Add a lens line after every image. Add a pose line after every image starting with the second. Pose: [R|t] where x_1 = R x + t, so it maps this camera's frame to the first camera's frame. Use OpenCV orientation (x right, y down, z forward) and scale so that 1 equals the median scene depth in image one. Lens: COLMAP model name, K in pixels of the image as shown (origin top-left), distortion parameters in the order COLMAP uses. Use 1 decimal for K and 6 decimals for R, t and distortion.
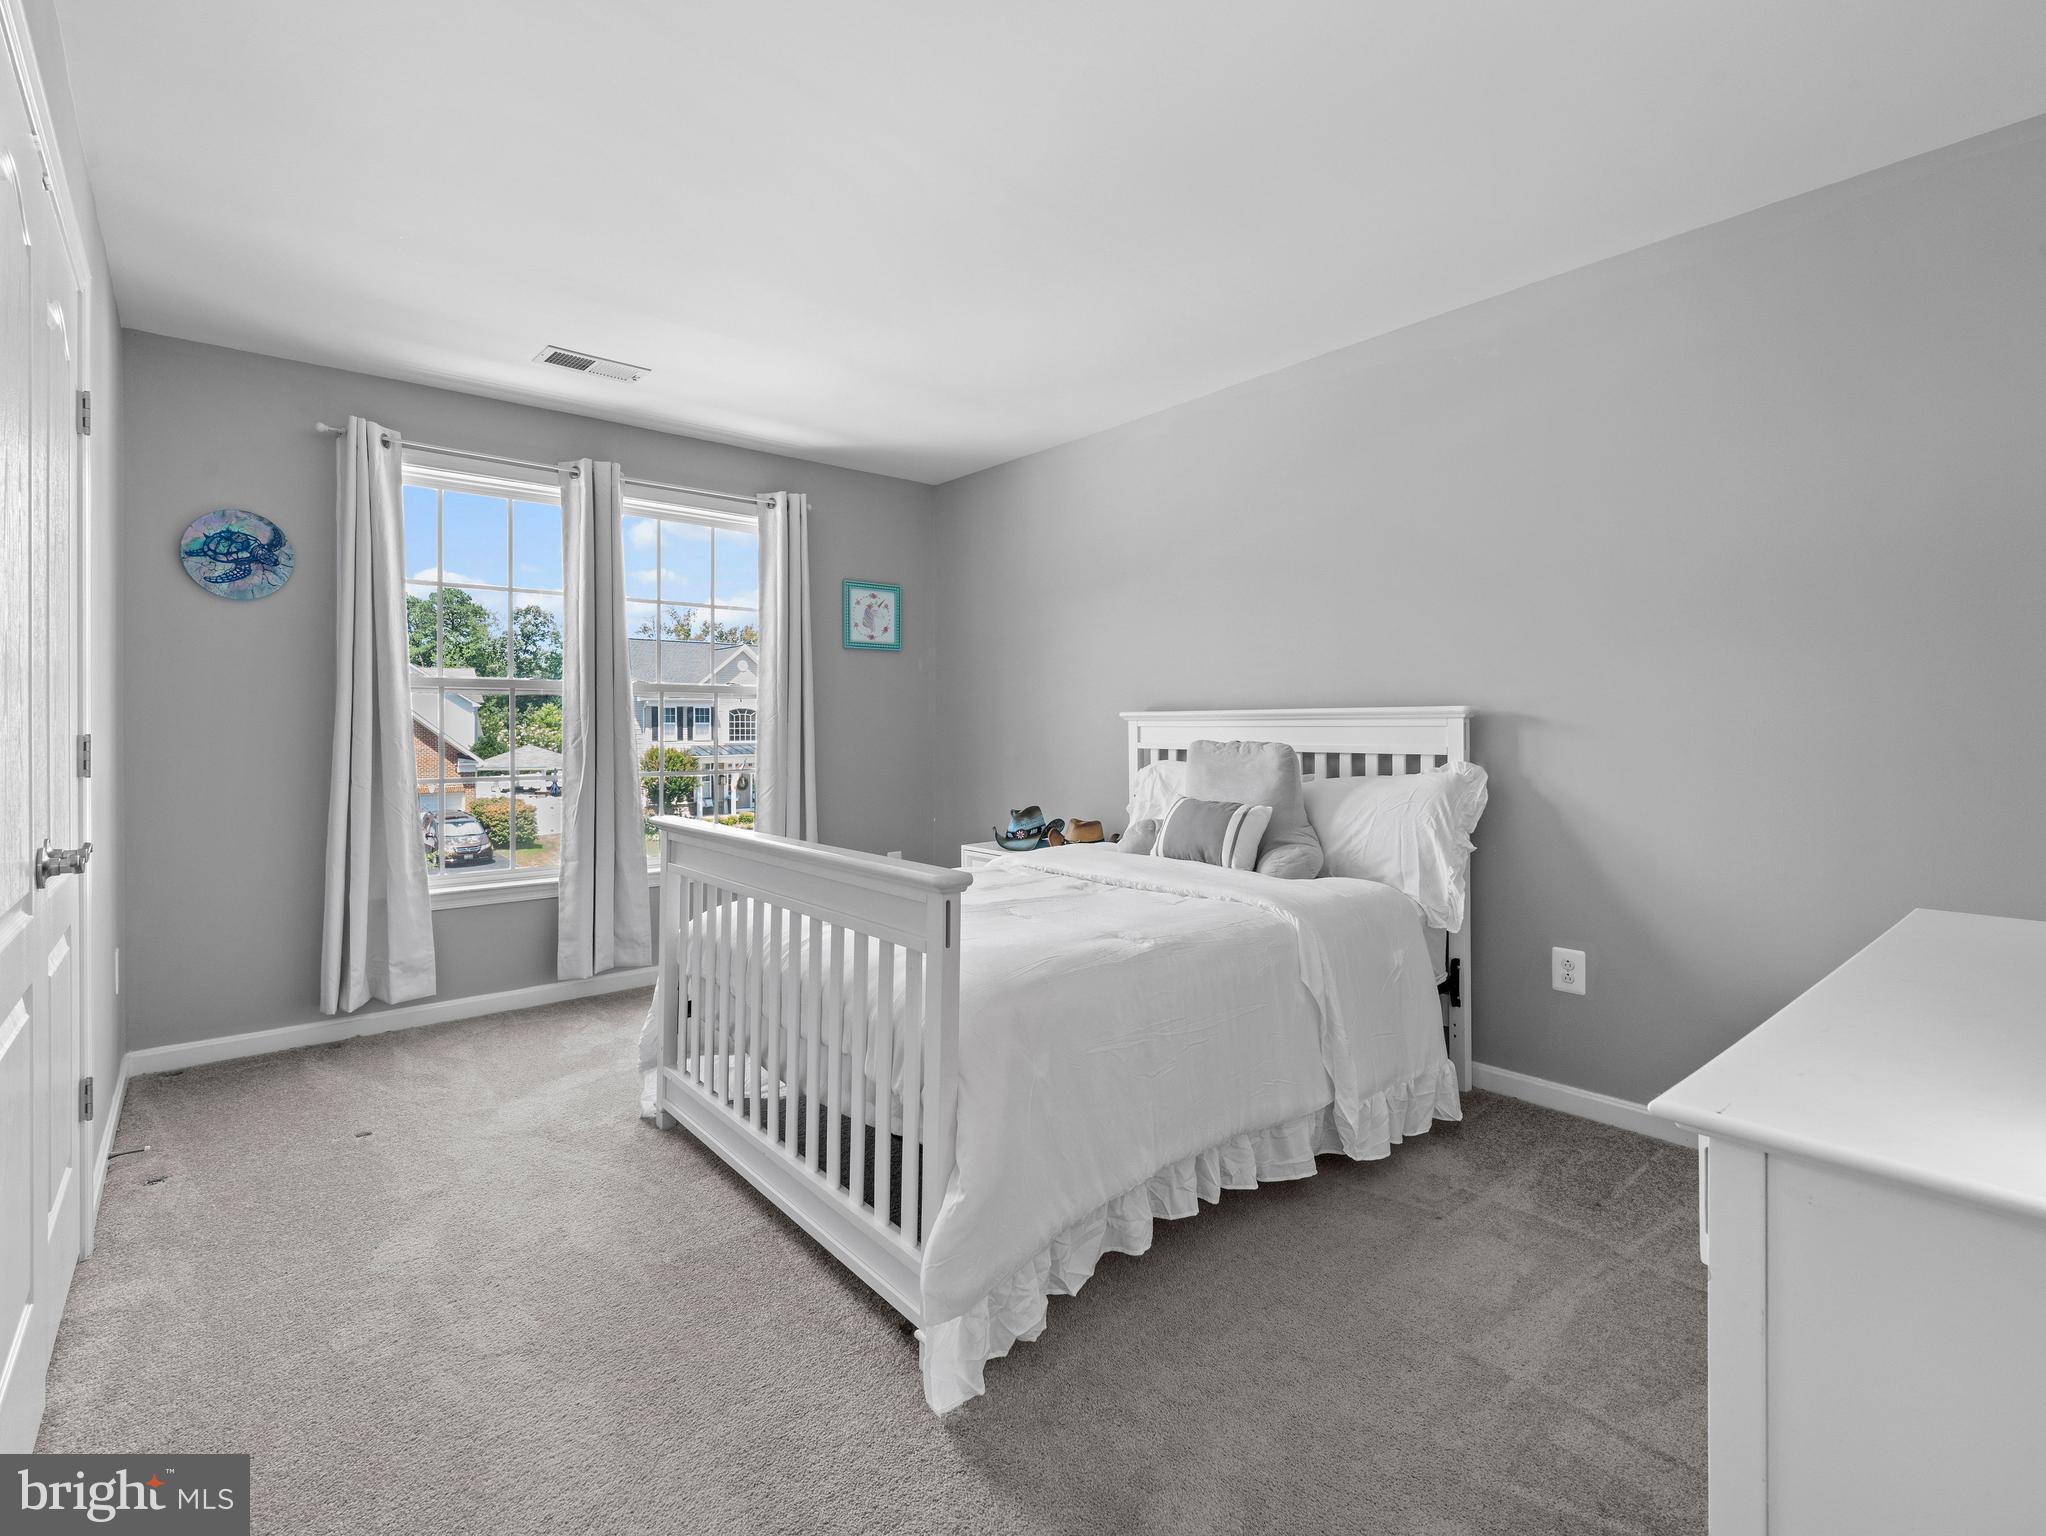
lens RADIAL K [[959.1, 0, 1016.9], [0, 959.1, 740.6], [0, 0, 1]] dist [-0.001076, -0.010033]
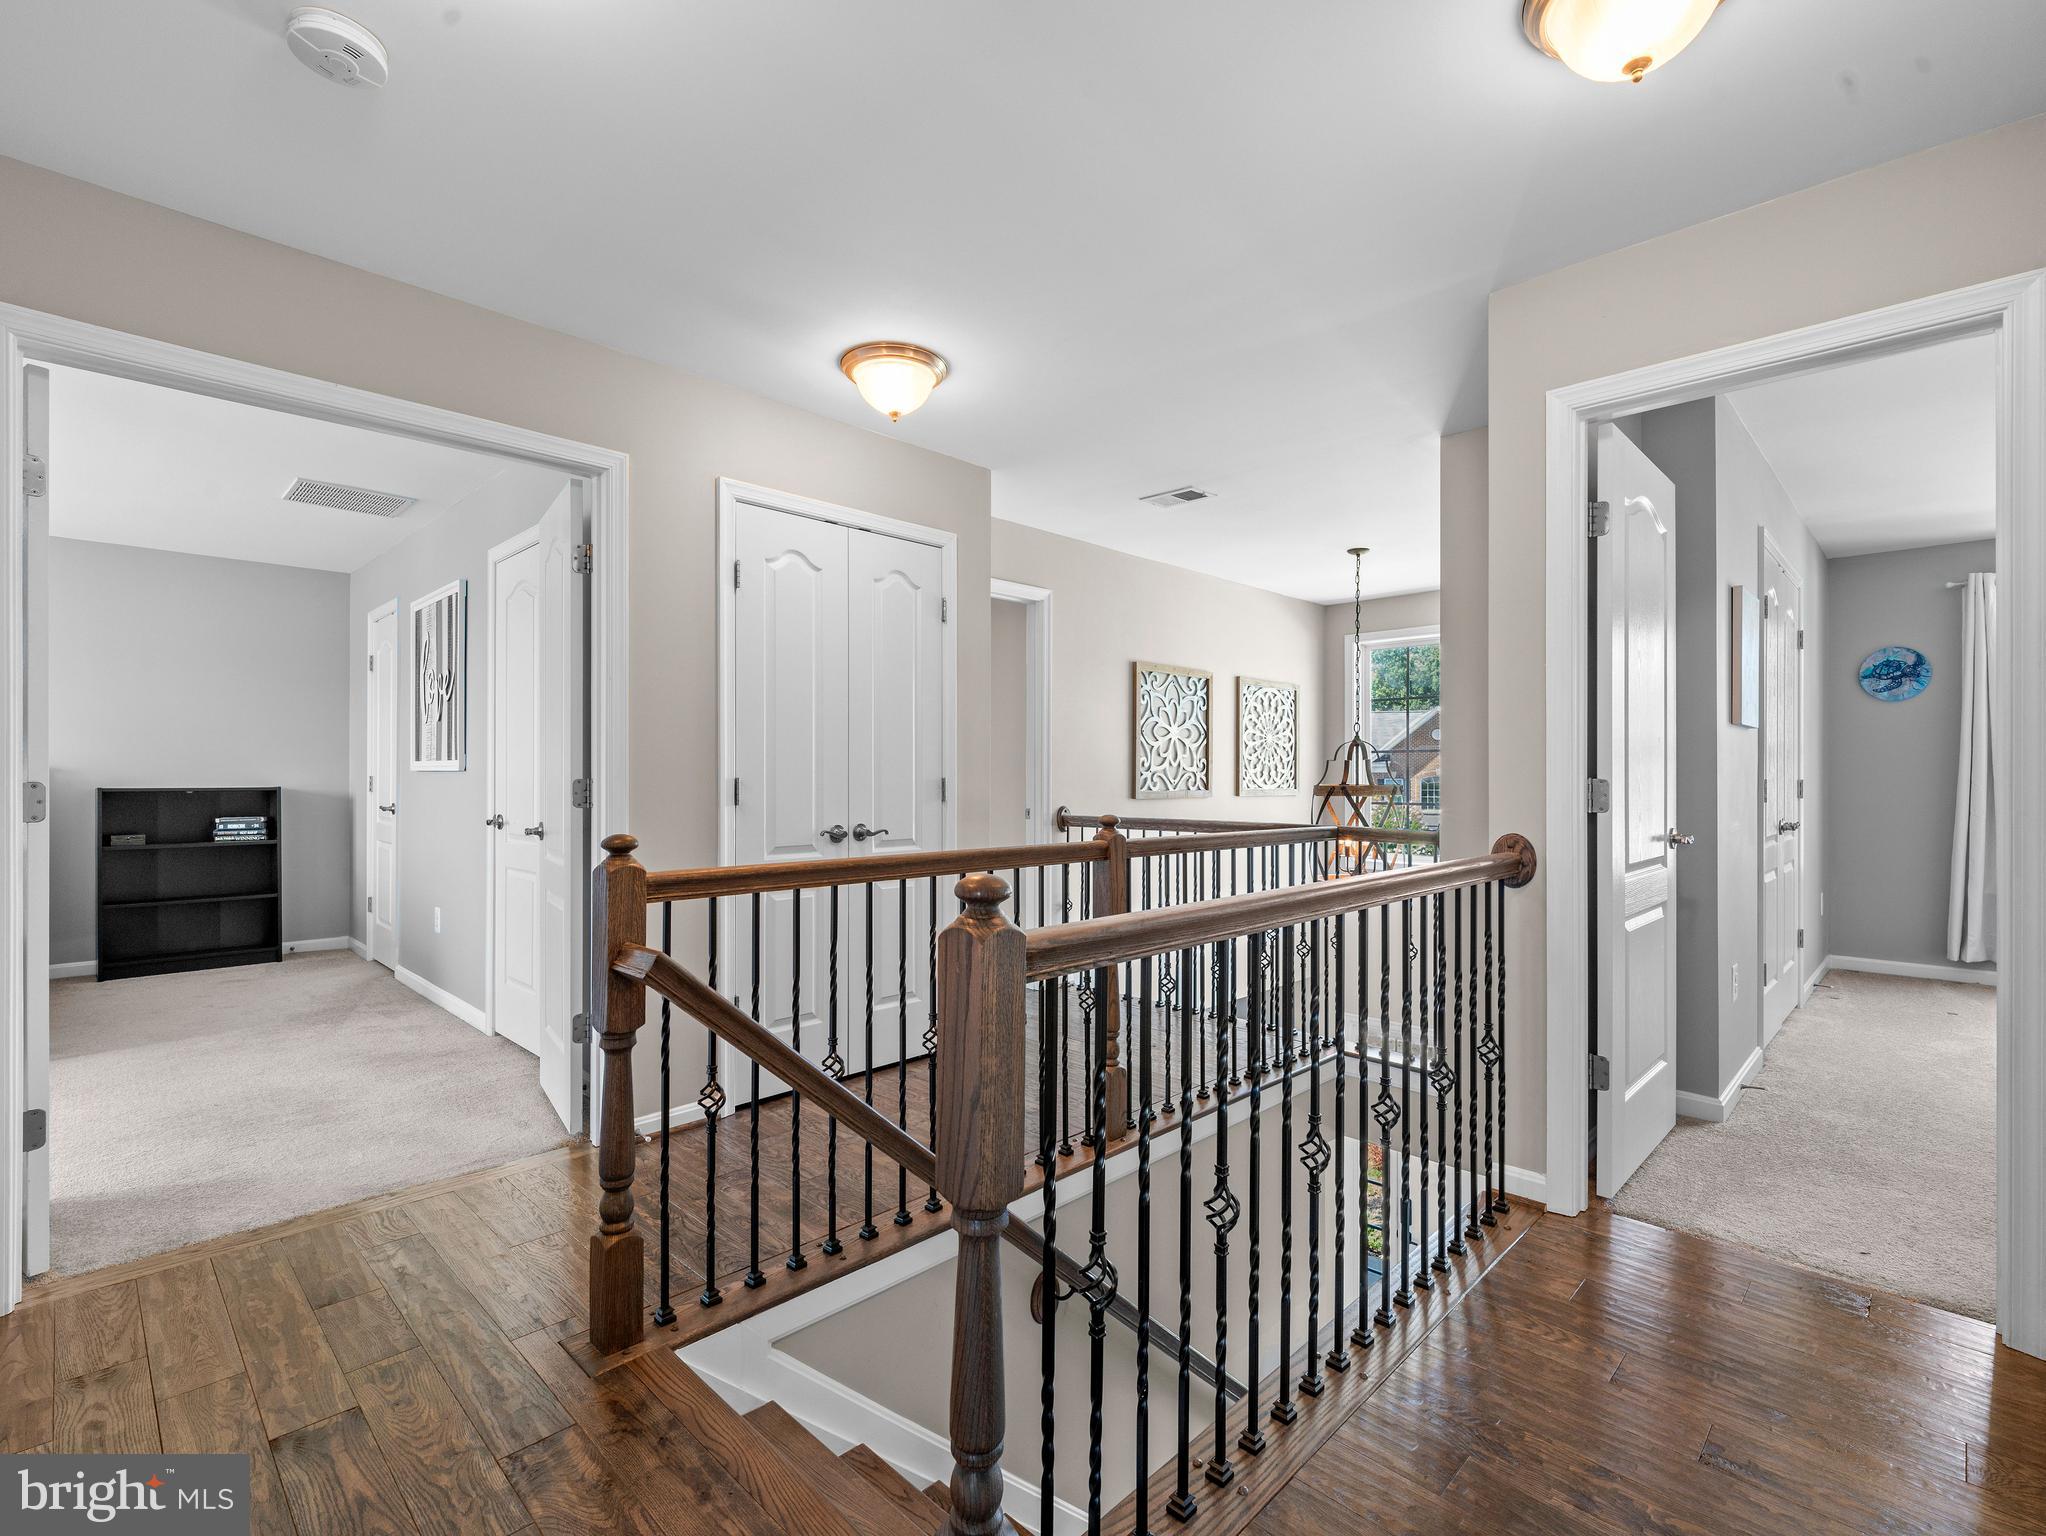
lens RADIAL K [[963.7, 0, 1017.6], [0, 963.7, 753.0], [0, 0, 1]] dist [0.009371, -0.008974]
pose [[0.090804, -0.018278, -0.995701, 0.713585], [-0.018203, 0.999634, -0.020010, 0.005852], [0.995702, 0.019941, 0.090438, -0.668527]]
